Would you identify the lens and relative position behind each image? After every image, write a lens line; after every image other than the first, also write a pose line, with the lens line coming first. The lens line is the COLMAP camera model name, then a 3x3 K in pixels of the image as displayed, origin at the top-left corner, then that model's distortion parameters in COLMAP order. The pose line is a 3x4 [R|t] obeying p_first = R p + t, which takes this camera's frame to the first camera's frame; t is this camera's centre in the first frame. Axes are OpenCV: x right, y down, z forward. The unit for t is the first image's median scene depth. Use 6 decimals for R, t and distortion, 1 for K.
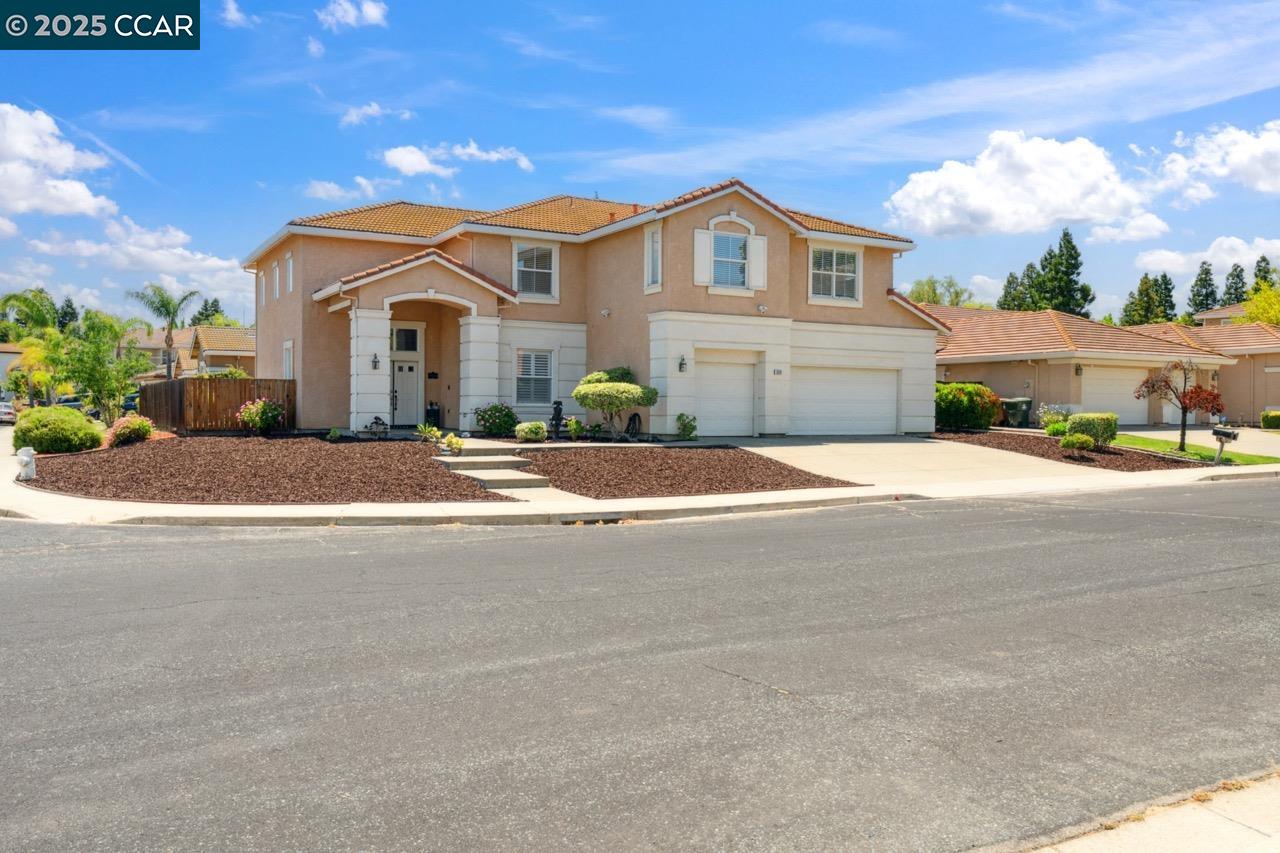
lens RADIAL K [[994.8, 0, 640.0], [0, 994.8, 426.5], [0, 0, 1]] dist [-0.006053, 0.000221]
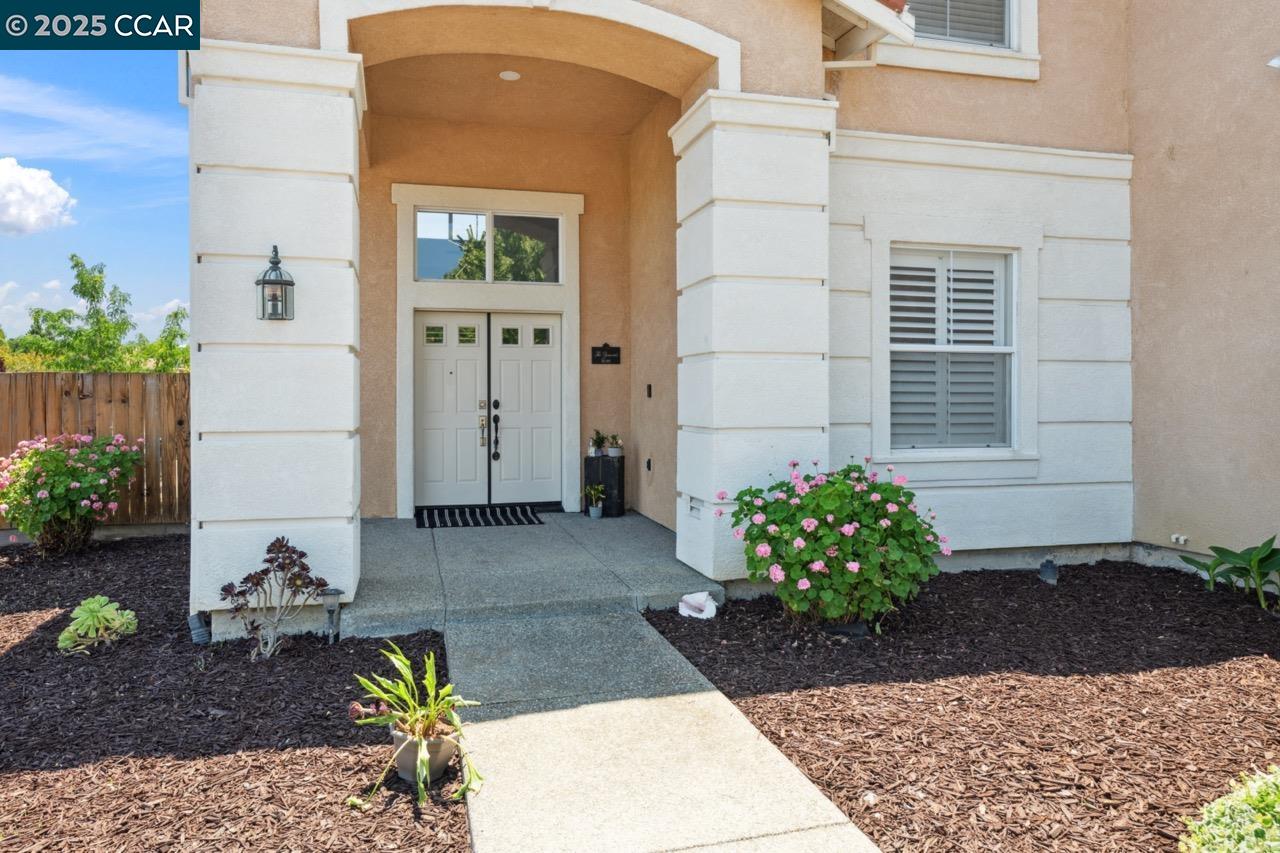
lens RADIAL K [[851.9, 0, 640.3], [0, 851.9, 393.2], [0, 0, 1]] dist [-0.003089, 0.001592]
pose [[0.966260, -0.009038, -0.257409, -0.134046], [0.004054, 0.999794, -0.019887, -0.035356], [0.257536, 0.018172, 0.966098, 0.789814]]
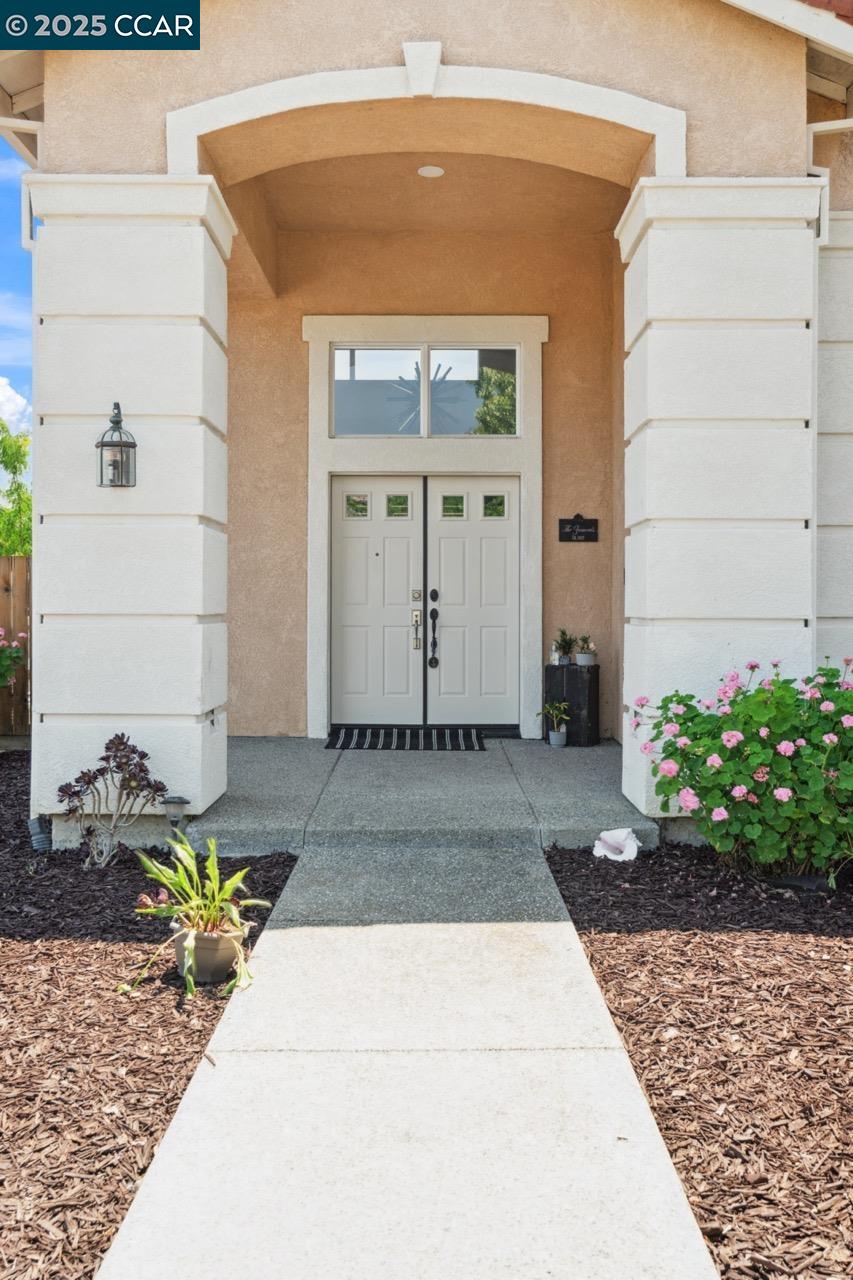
lens RADIAL K [[1252.3, 0, 429.0], [0, 1252.3, 593.1], [0, 0, 1]] dist [0.009335, 0.005899]
pose [[0.863877, -0.006782, -0.503658, -0.089651], [-0.005593, 0.999719, -0.023055, -0.030237], [0.503672, 0.022733, 0.863596, 0.772828]]
